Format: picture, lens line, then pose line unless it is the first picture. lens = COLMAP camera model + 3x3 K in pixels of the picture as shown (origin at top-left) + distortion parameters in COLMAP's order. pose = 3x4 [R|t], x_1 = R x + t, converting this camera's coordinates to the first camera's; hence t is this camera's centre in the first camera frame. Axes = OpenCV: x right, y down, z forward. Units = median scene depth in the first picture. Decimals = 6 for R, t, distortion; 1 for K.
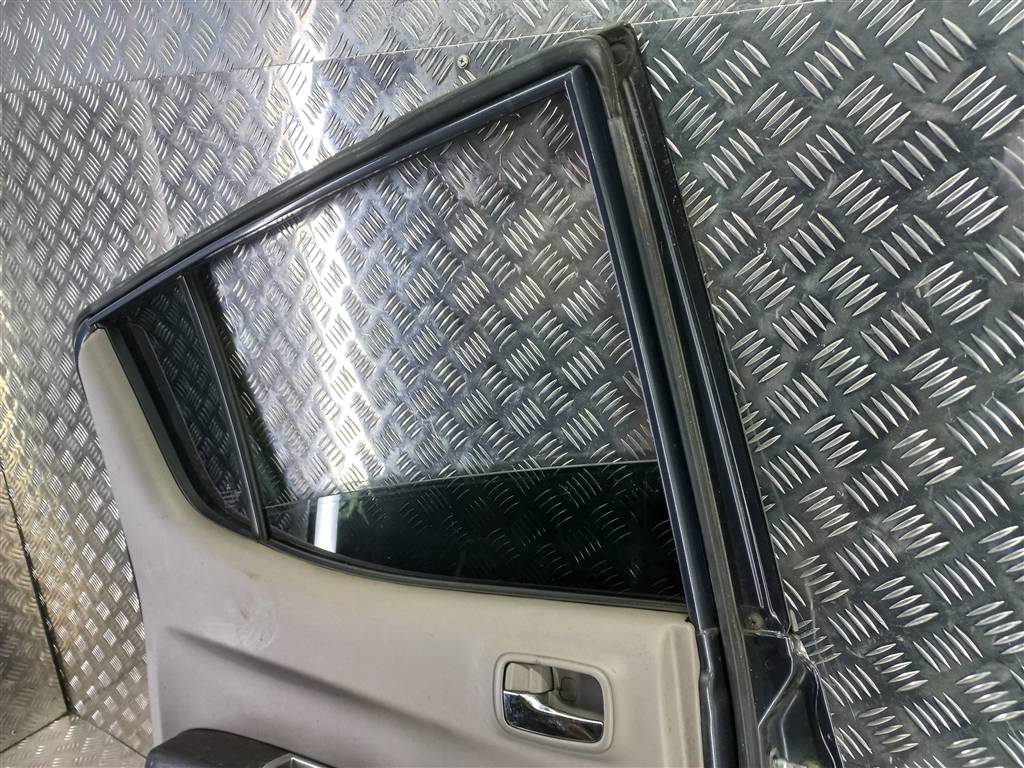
lens RADIAL K [[739.5, 0, 501.2], [0, 739.5, 378.3], [0, 0, 1]] dist [0.024841, 0.000512]
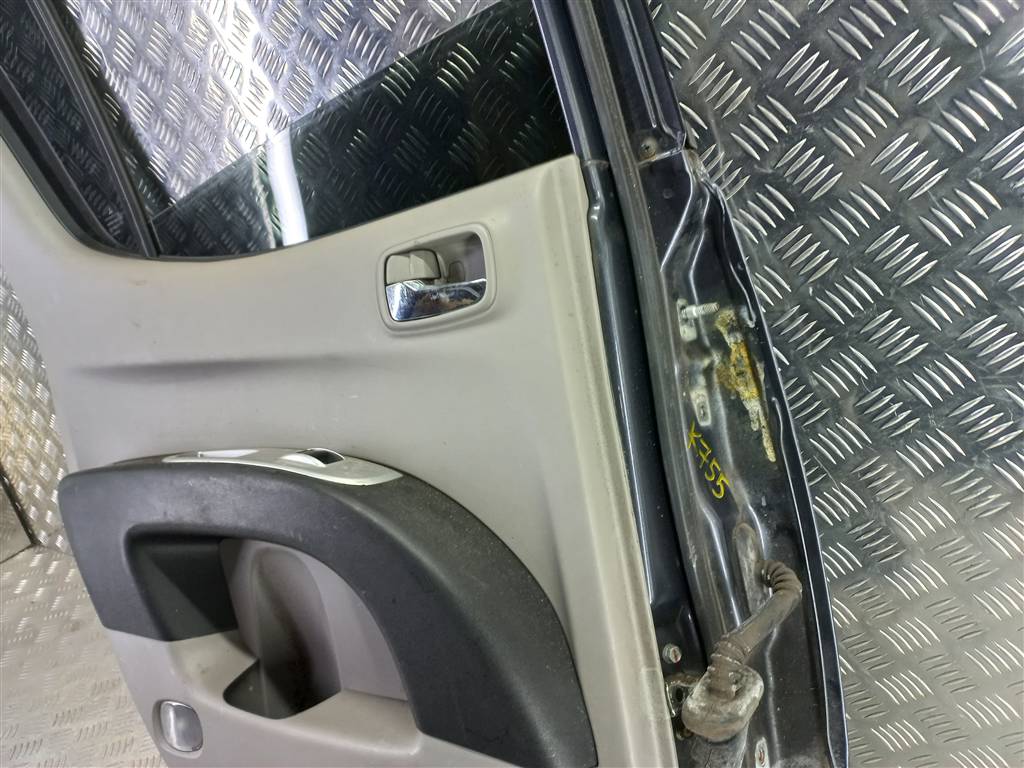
lens RADIAL K [[739.5, 0, 502.0], [0, 739.5, 375.2], [0, 0, 1]] dist [0.024841, 0.000512]
pose [[0.994625, -0.103516, 0.002290, 0.140535], [0.102711, 0.989202, 0.104542, 0.484491], [-0.013087, -0.103745, 0.994518, 0.107626]]
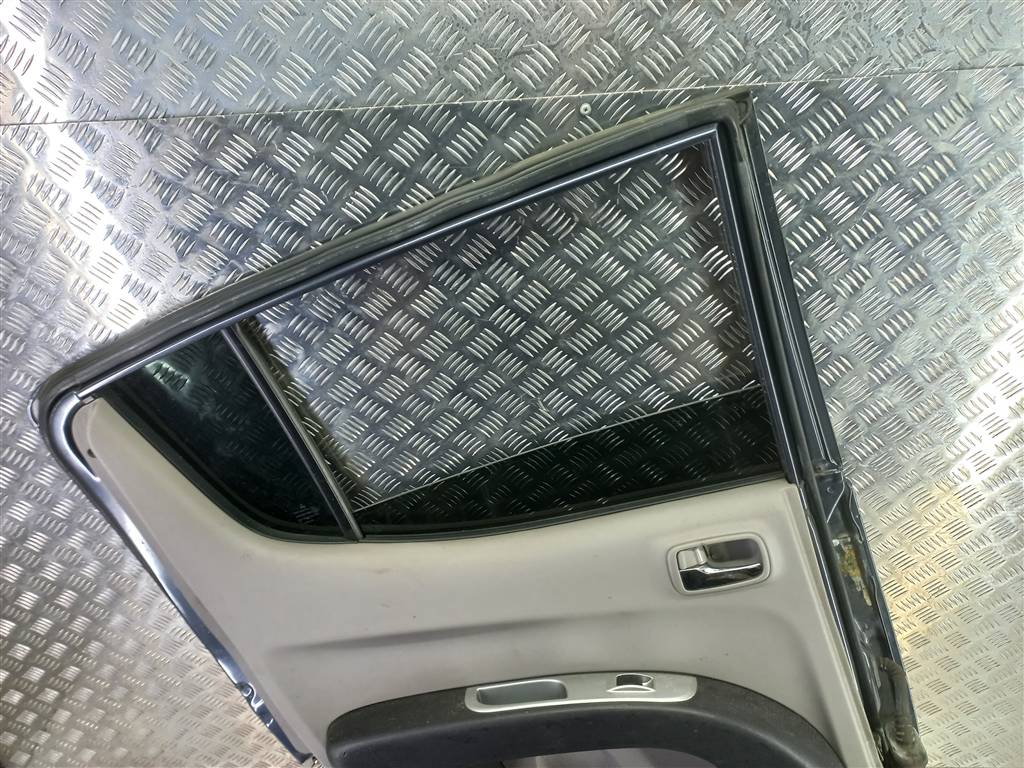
lens RADIAL K [[739.5, 0, 509.3], [0, 739.5, 380.1], [0, 0, 1]] dist [0.024841, 0.000512]
pose [[0.850847, -0.295713, 0.434297, -0.836872], [0.187706, 0.943111, 0.274423, -0.397408], [-0.490740, -0.151972, 0.857950, 0.007826]]
